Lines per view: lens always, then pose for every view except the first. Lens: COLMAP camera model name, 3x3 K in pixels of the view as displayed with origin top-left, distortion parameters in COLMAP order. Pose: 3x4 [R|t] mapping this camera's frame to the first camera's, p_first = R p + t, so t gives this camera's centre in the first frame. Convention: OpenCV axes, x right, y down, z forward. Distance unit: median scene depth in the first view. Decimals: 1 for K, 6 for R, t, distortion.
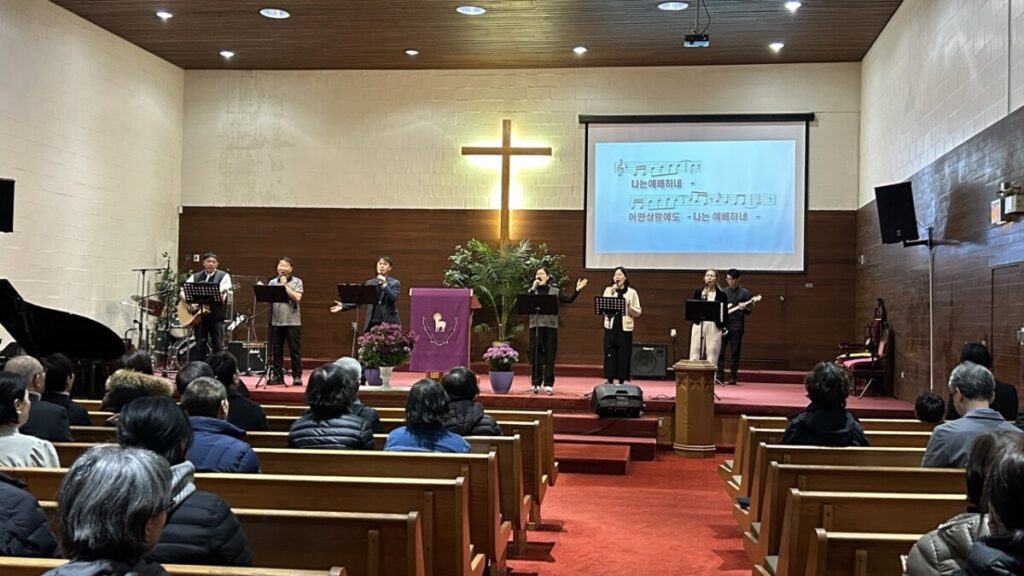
lens RADIAL K [[1138.3, 0, 525.8], [0, 1138.3, 274.4], [0, 0, 1]] dist [0.164696, -0.396986]
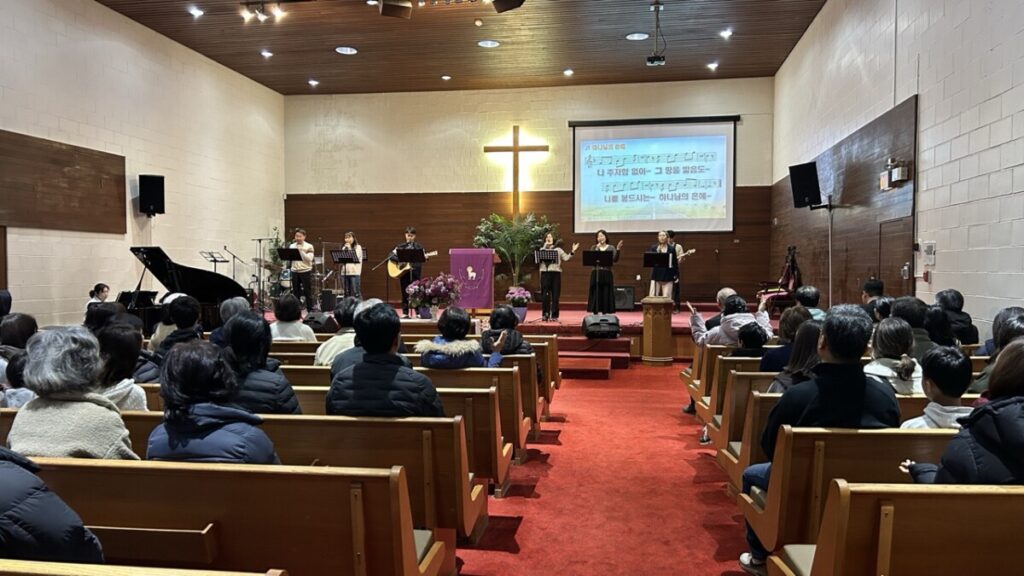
lens RADIAL K [[791.9, 0, 512.0], [0, 791.9, 288.0], [0, 0, 1]] dist [0.105231, -0.179857]
pose [[0.999556, -0.019375, -0.022650, -0.004119], [0.020684, 0.998040, 0.059068, 0.004036], [0.021462, -0.059510, 0.997997, 0.034339]]
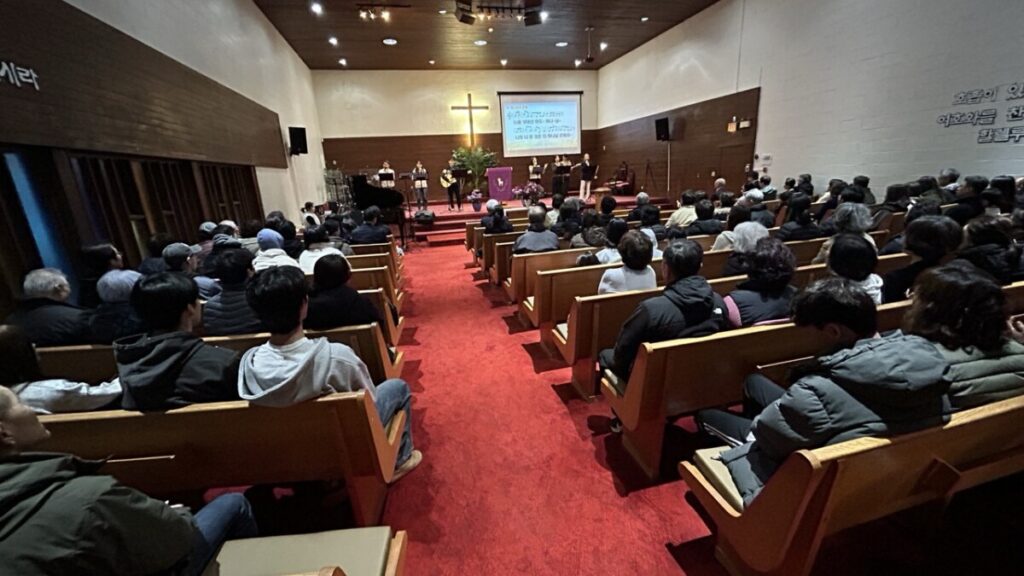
lens RADIAL K [[431.7, 0, 512.6], [0, 431.7, 296.1], [0, 0, 1]] dist [-0.010362, -0.000078]
pose [[0.918236, -0.172319, 0.356580, -0.388701], [0.056792, 0.948365, 0.312056, -0.011997], [-0.391941, -0.266290, 0.880609, 0.071956]]
